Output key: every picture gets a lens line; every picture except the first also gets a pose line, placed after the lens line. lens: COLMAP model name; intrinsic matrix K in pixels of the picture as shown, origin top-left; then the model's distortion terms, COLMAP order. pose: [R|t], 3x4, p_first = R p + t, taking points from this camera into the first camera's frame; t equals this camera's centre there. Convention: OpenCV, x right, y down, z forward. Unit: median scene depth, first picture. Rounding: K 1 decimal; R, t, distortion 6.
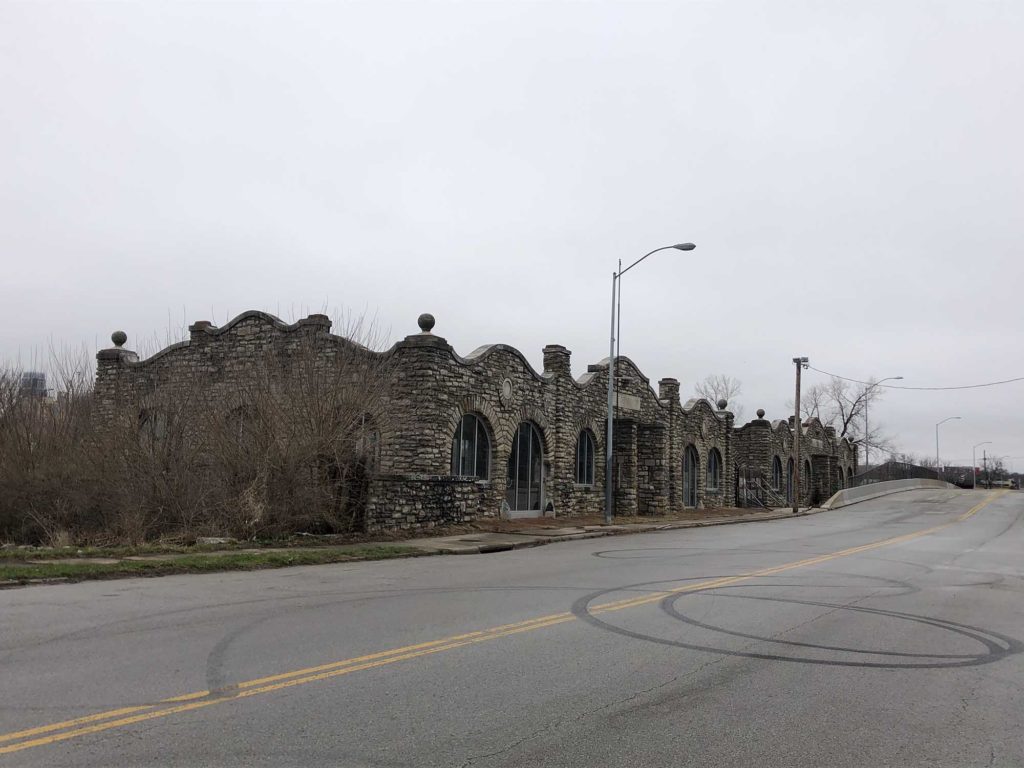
lens RADIAL K [[1012.5, 0, 514.3], [0, 1012.5, 377.5], [0, 0, 1]] dist [0.122791, 0.000000]
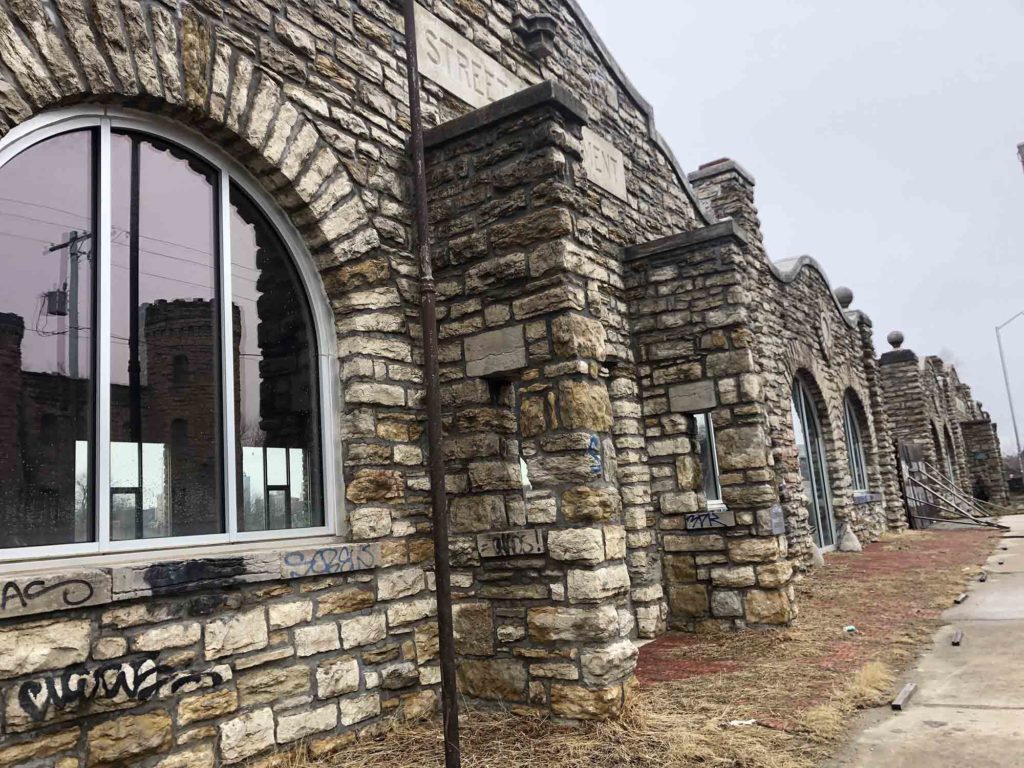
lens RADIAL K [[825.2, 0, 506.5], [0, 825.2, 365.9], [0, 0, 1]] dist [0.035798, -0.037620]
pose [[0.990477, -0.117571, -0.071634, 0.127096], [0.111693, 0.990421, -0.081180, 0.104643], [0.080492, 0.072406, 0.994122, 0.970604]]
